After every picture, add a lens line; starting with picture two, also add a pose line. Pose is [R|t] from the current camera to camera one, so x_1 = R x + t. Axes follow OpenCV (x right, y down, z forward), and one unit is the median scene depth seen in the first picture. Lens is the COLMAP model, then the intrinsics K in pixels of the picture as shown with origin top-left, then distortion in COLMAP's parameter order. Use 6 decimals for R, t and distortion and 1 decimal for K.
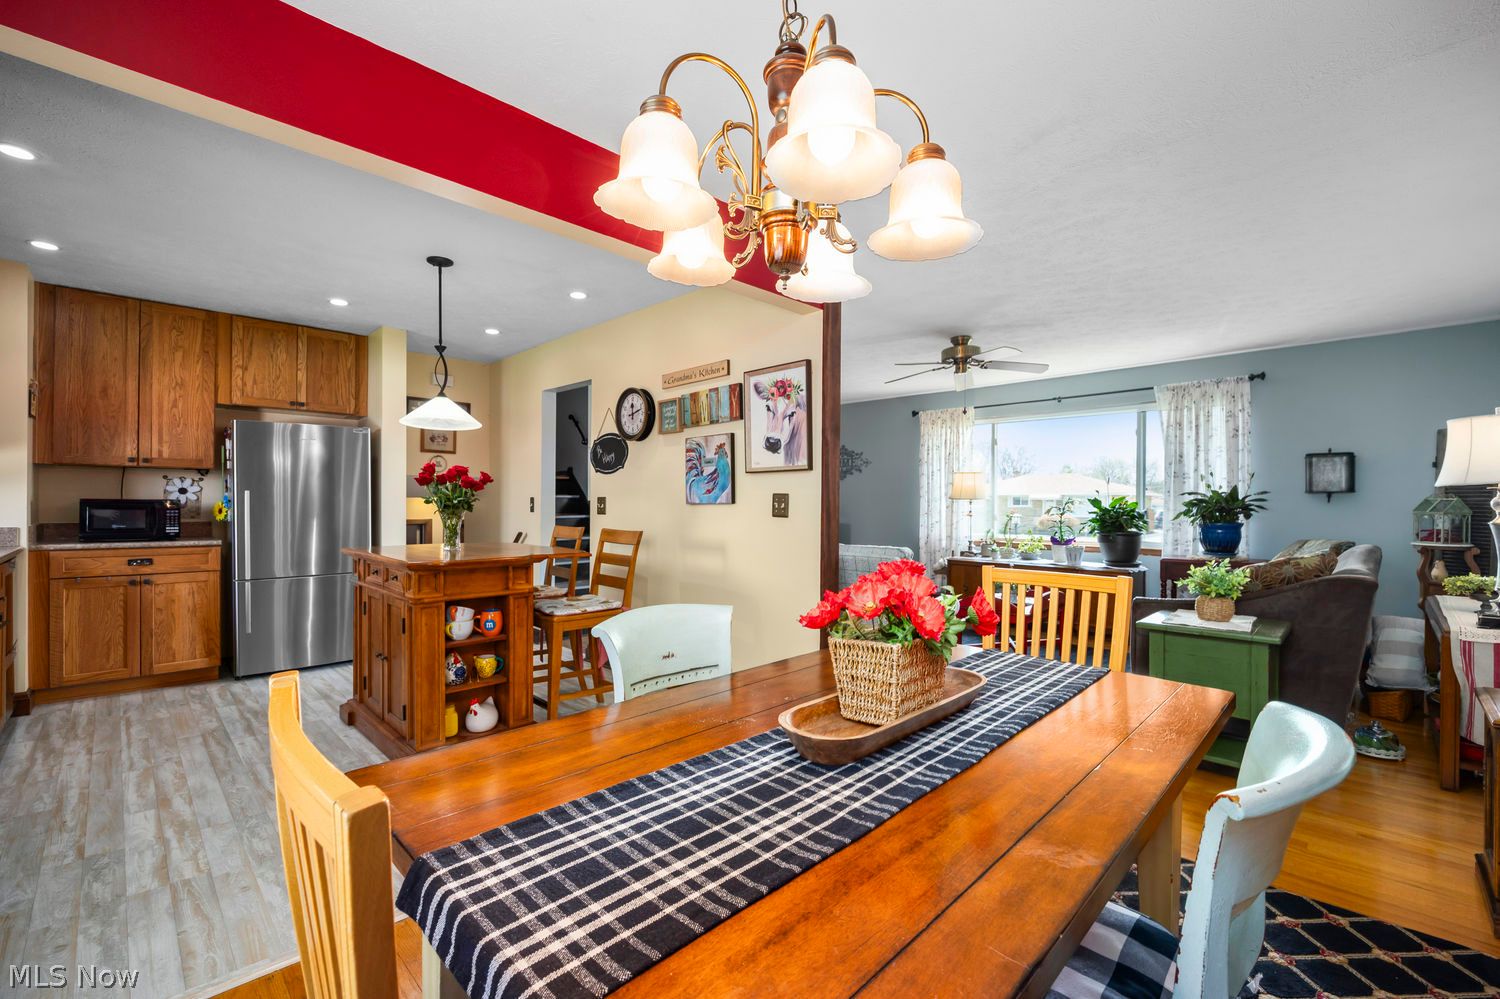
lens RADIAL K [[629.3, 0, 765.9], [0, 629.3, 506.3], [0, 0, 1]] dist [-0.021919, 0.001121]
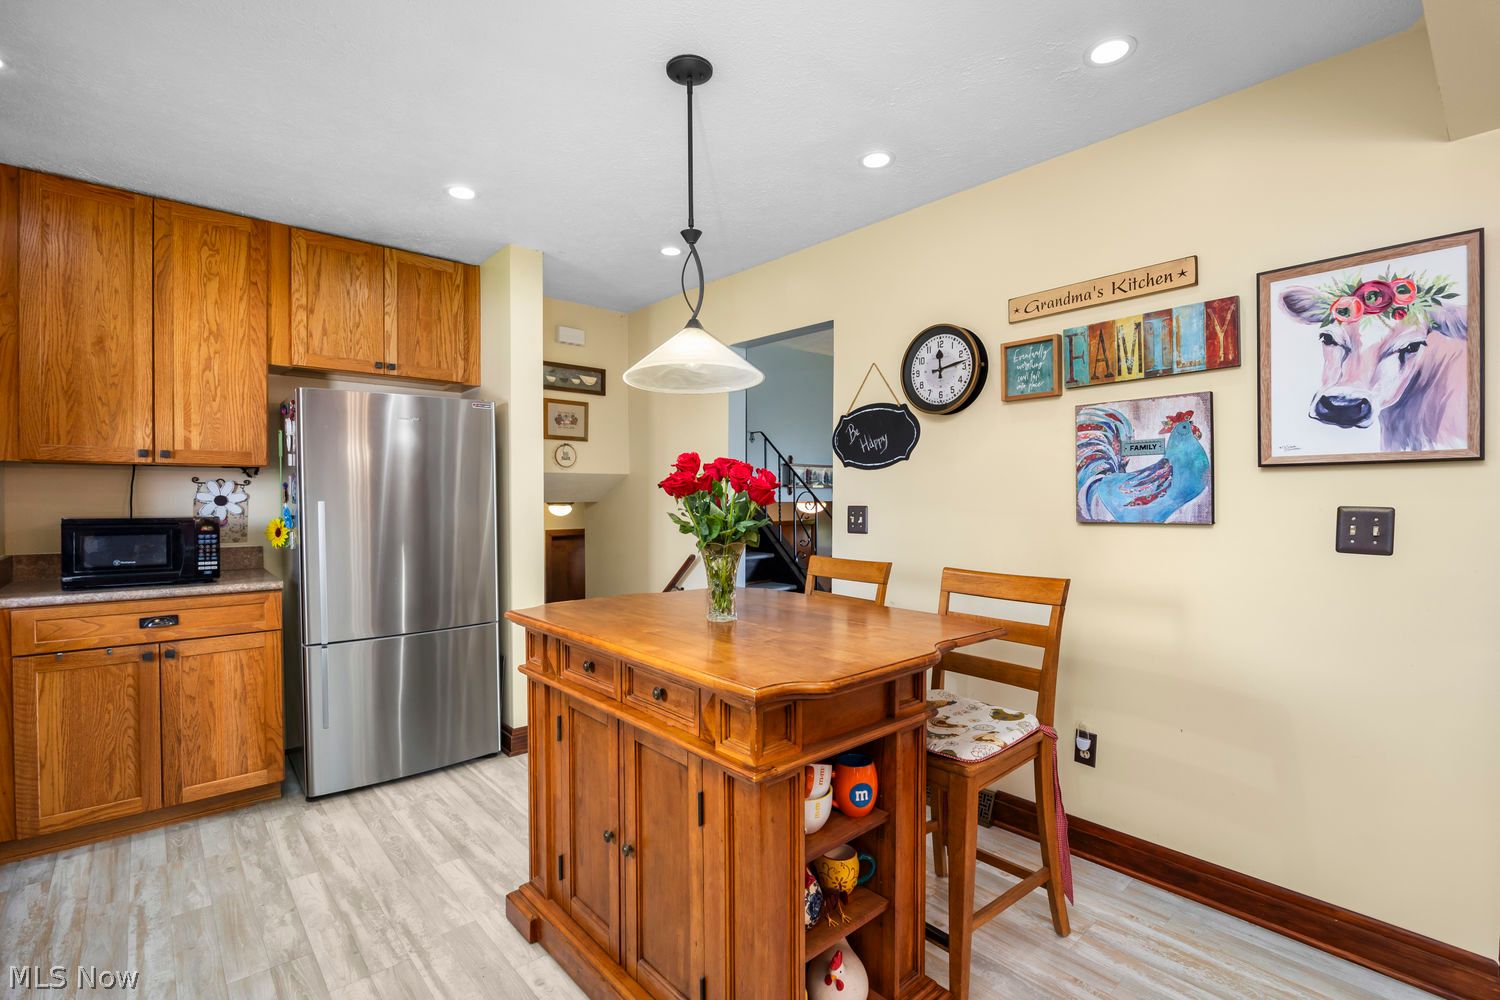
lens RADIAL K [[676.6, 0, 762.7], [0, 676.6, 508.9], [0, 0, 1]] dist [-0.023775, 0.003017]
pose [[0.997775, -0.004922, -0.066486, -0.374708], [0.005779, 0.999903, 0.012702, -0.025263], [0.066417, -0.013058, 0.997706, 0.384069]]
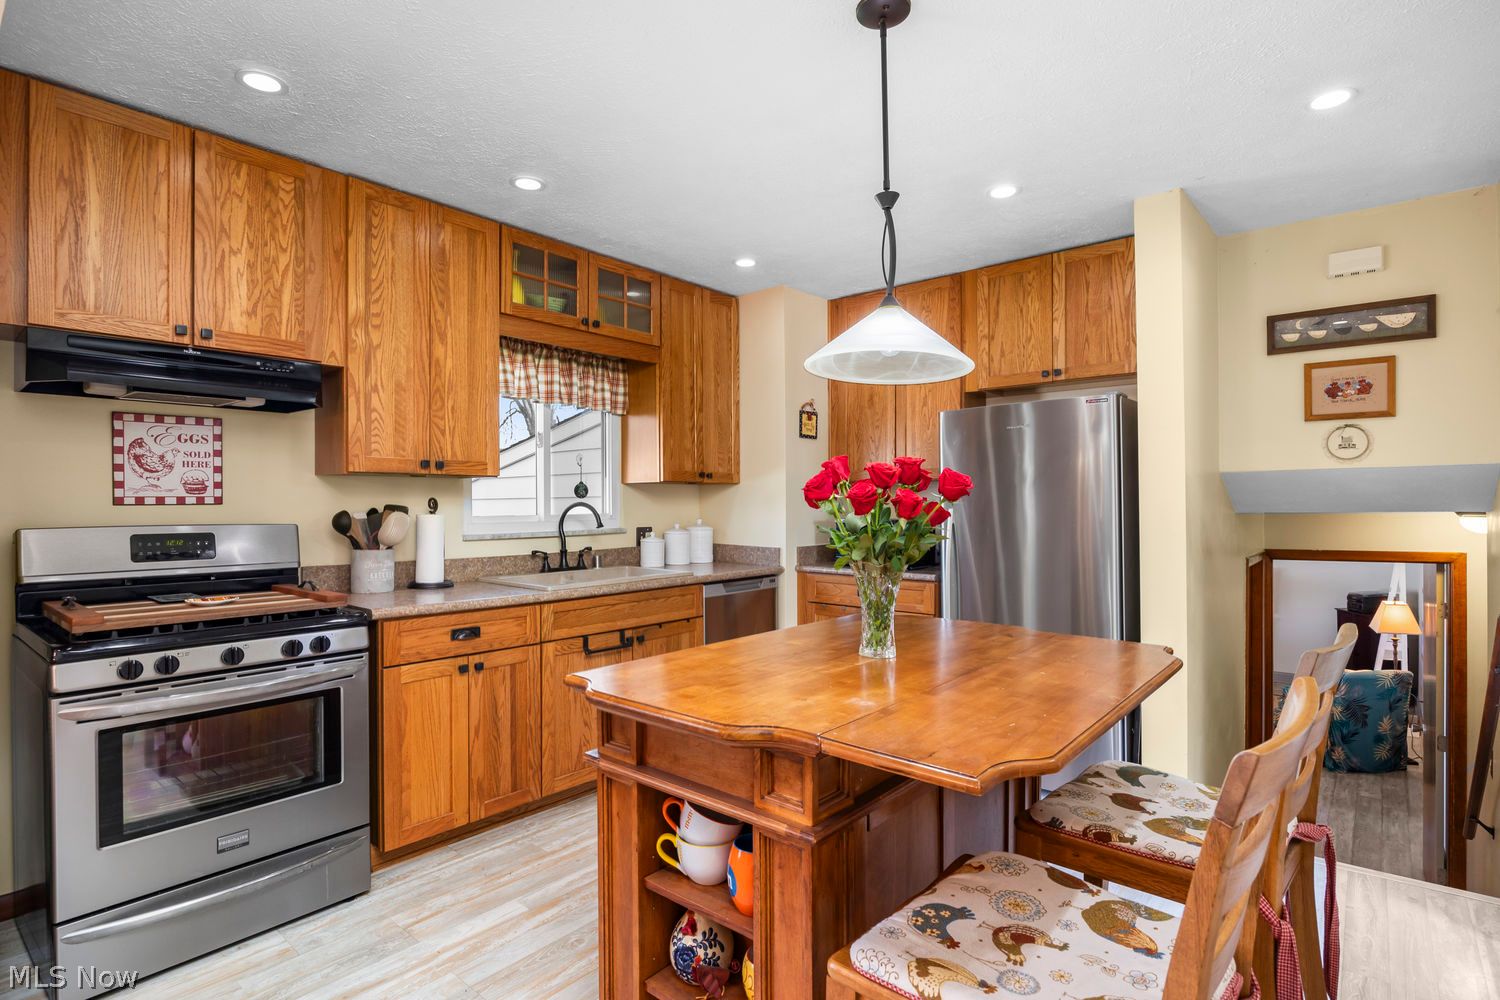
lens RADIAL K [[750.3, 0, 752.2], [0, 750.3, 508.9], [0, 0, 1]] dist [-0.016095, 0.000767]
pose [[0.057227, -0.000784, -0.998361, 0.011759], [-0.001638, 0.999998, -0.000879, -0.025699], [0.998360, 0.001685, 0.057226, 0.775076]]
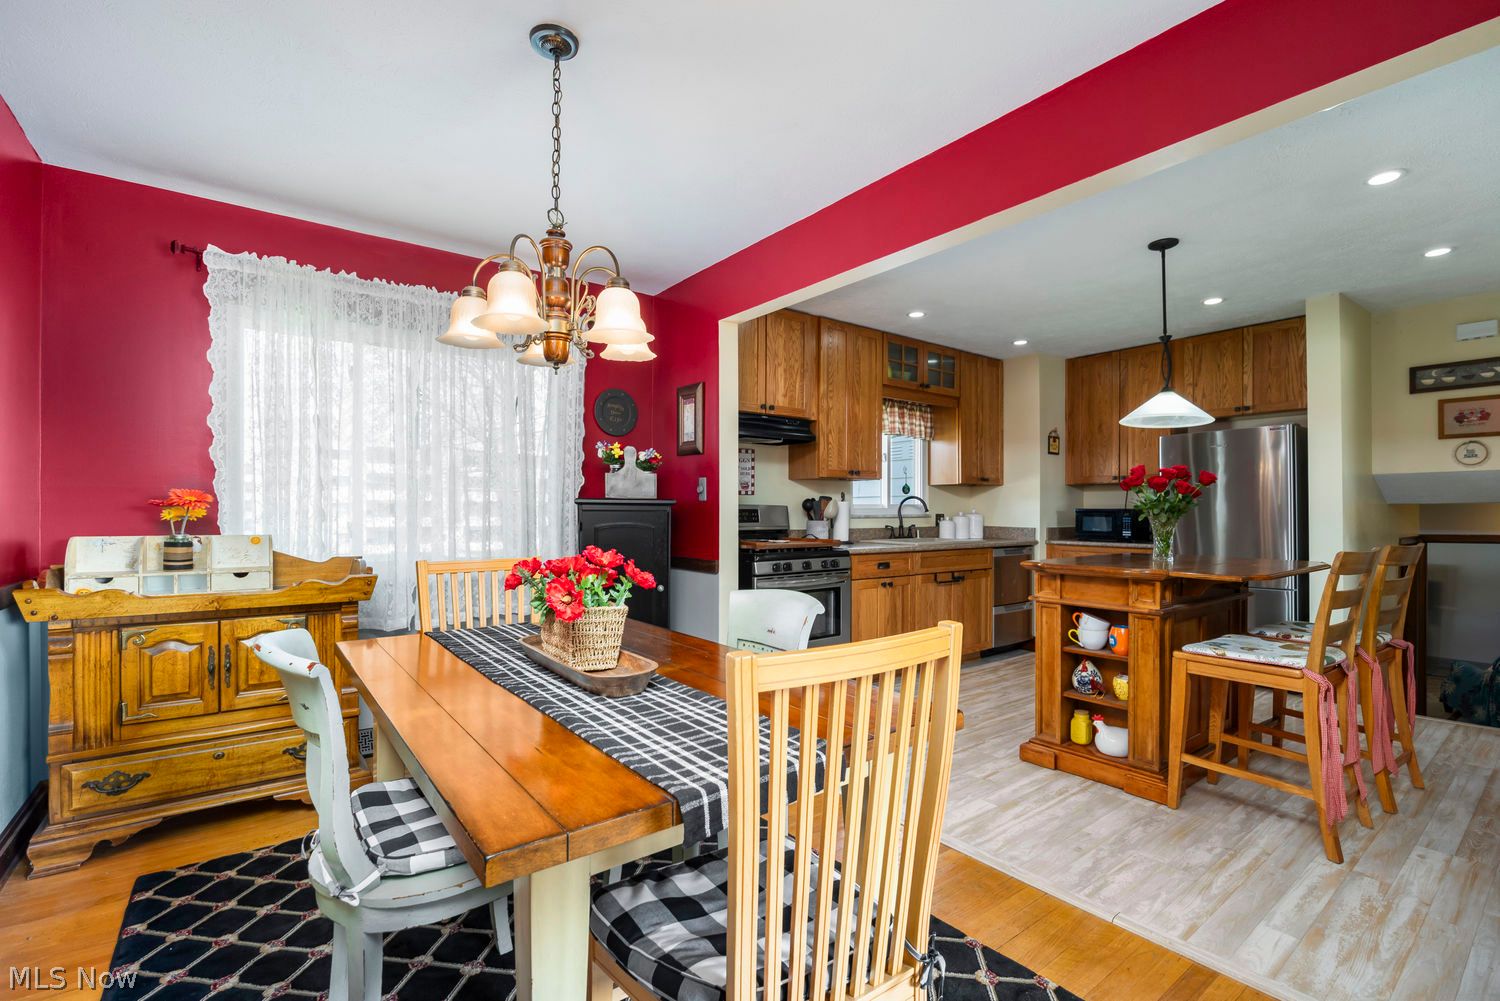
lens RADIAL K [[676.6, 0, 745.9], [0, 676.6, 521.1], [0, 0, 1]] dist [-0.023775, 0.003017]
pose [[-0.168792, 0.006914, -0.985627, 0.483215], [-0.006817, 0.999943, 0.008182, 0.007786], [0.985628, 0.008101, -0.168736, 0.502503]]
